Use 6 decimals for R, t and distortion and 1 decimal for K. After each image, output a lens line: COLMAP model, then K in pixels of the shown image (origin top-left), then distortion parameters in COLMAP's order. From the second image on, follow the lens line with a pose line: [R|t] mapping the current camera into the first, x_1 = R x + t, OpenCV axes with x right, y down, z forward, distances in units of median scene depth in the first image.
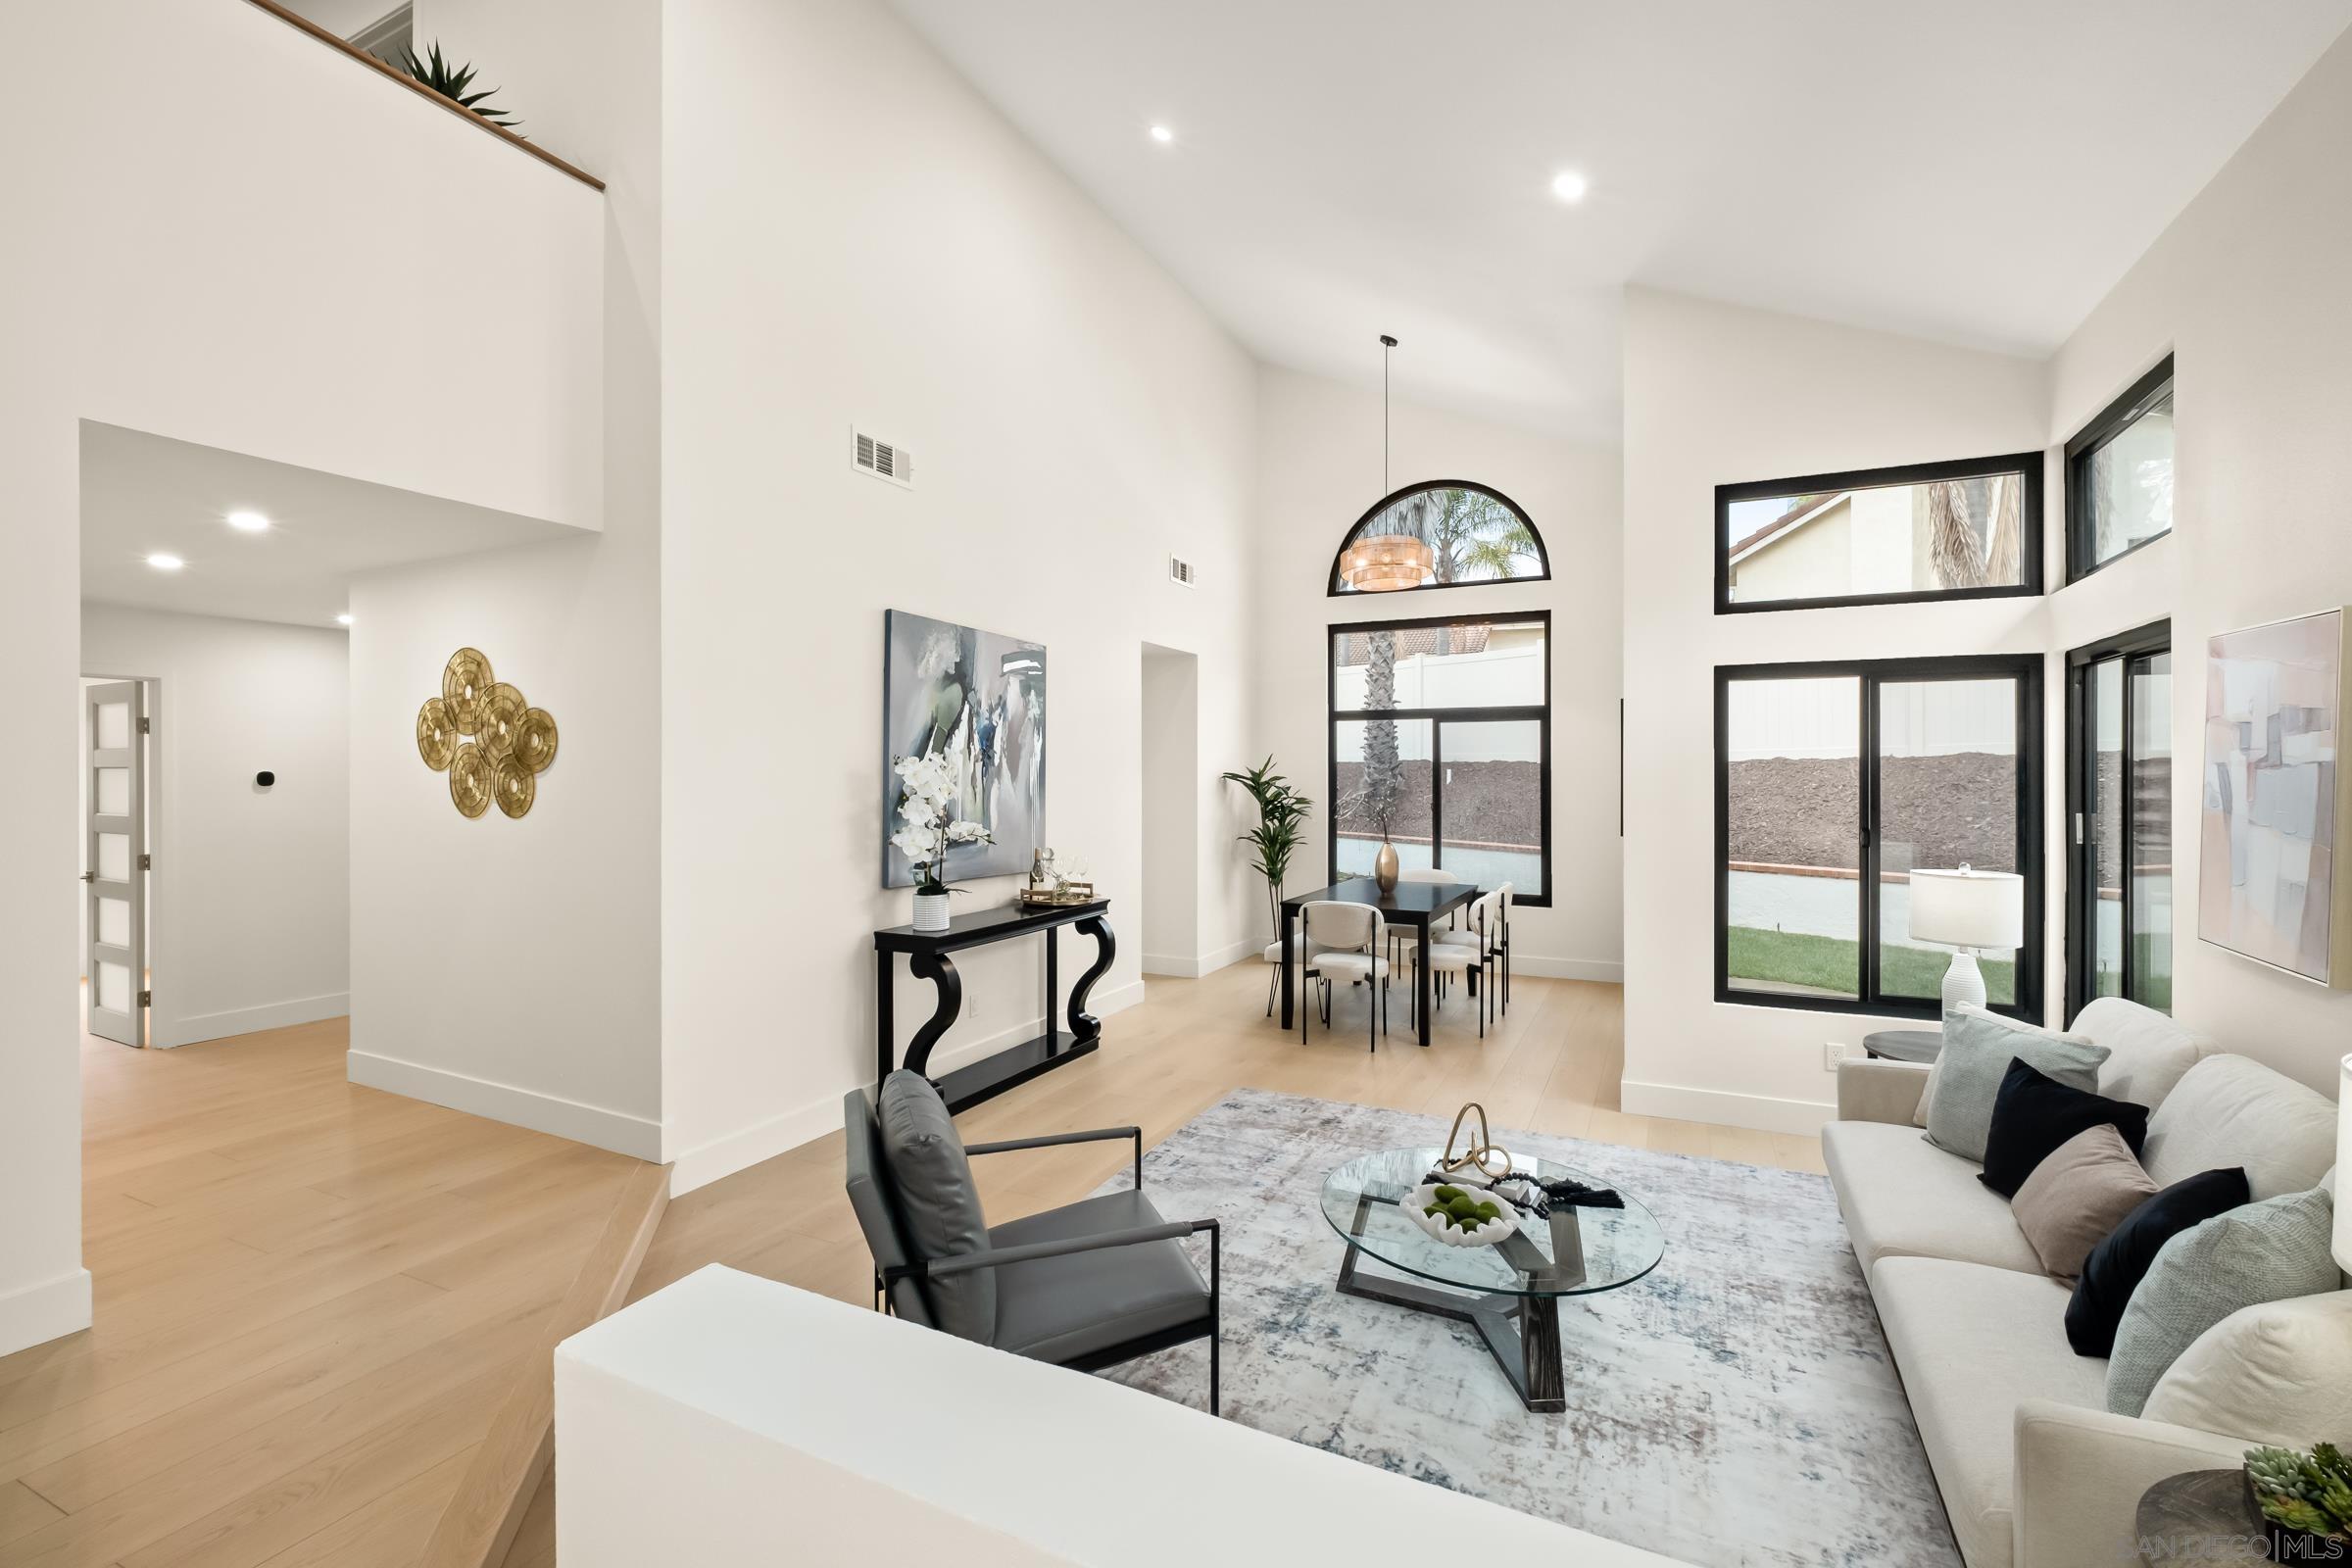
lens RADIAL K [[1001.8, 0, 1176.0], [0, 1001.8, 784.0], [0, 0, 1]] dist [-0.003884, -0.000240]
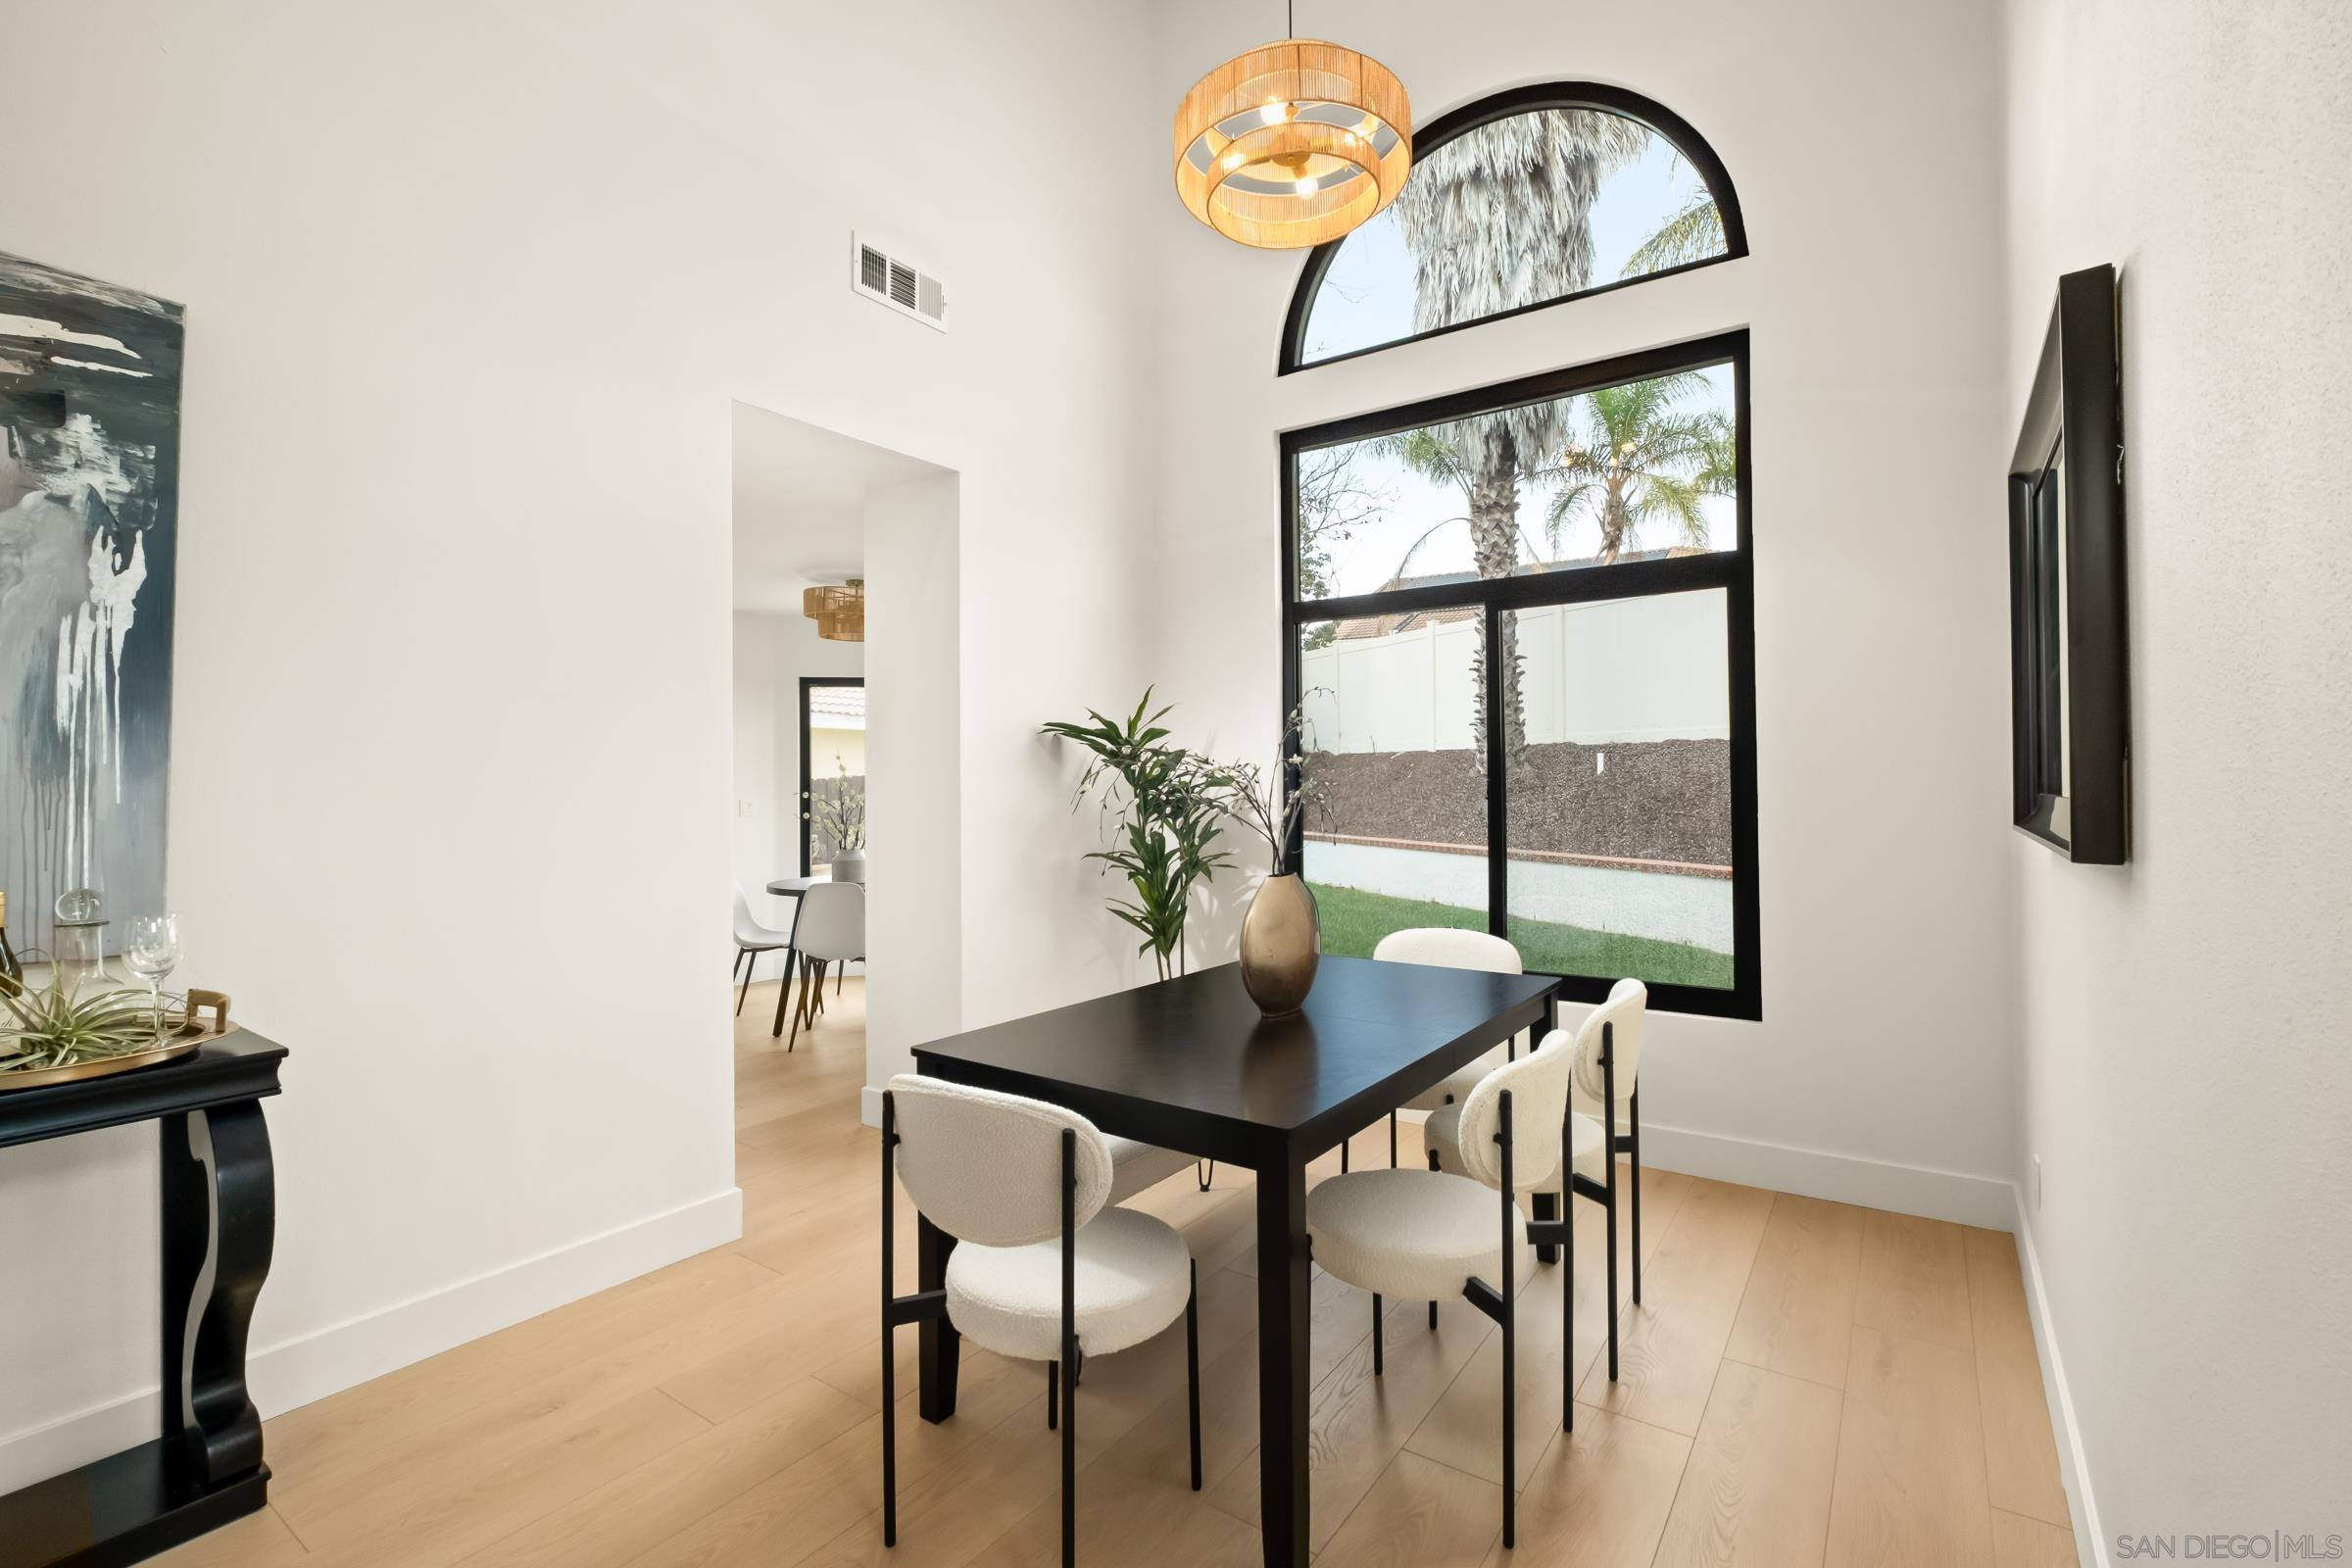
lens RADIAL K [[1030.3, 0, 1186.3], [0, 1030.3, 781.4], [0, 0, 1]] dist [-0.003507, 0.000191]
pose [[0.988875, -0.007601, -0.148557, 0.191723], [0.005822, 0.999906, -0.012403, 0.024598], [0.148638, 0.011400, 0.988826, 0.508923]]
